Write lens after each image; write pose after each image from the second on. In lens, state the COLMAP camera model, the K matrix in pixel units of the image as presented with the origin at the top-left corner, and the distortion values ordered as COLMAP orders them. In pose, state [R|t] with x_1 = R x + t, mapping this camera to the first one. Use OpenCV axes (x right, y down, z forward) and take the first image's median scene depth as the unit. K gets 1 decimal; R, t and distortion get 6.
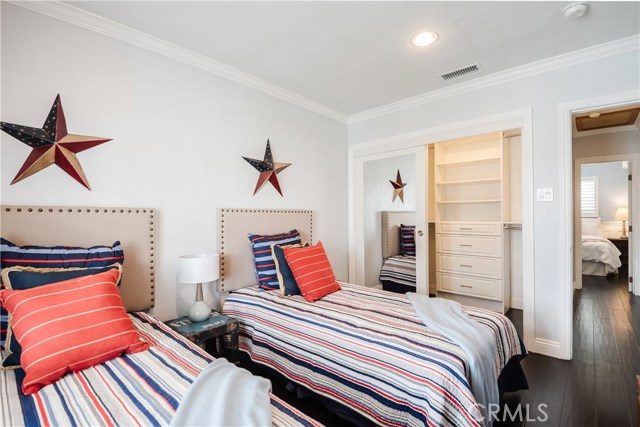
lens RADIAL K [[304.8, 0, 316.1], [0, 304.8, 211.8], [0, 0, 1]] dist [-0.007232, -0.008545]
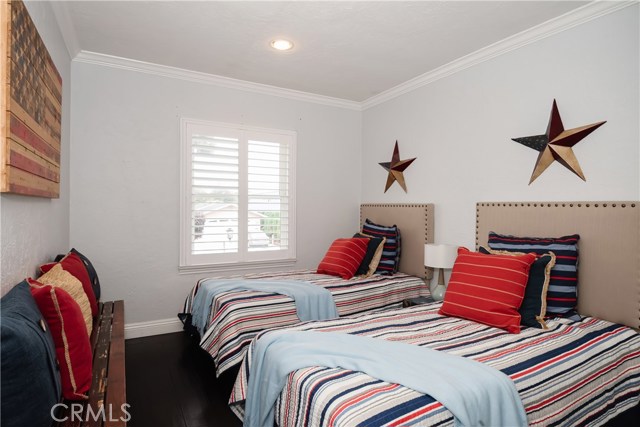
lens RADIAL K [[363.9, 0, 317.6], [0, 363.9, 212.6], [0, 0, 1]] dist [0.007232, -0.001960]
pose [[-0.335600, 0.013582, -0.941907, 0.933076], [0.003319, 0.999907, 0.013236, 0.003705], [0.941999, 0.001315, -0.335614, 0.911388]]
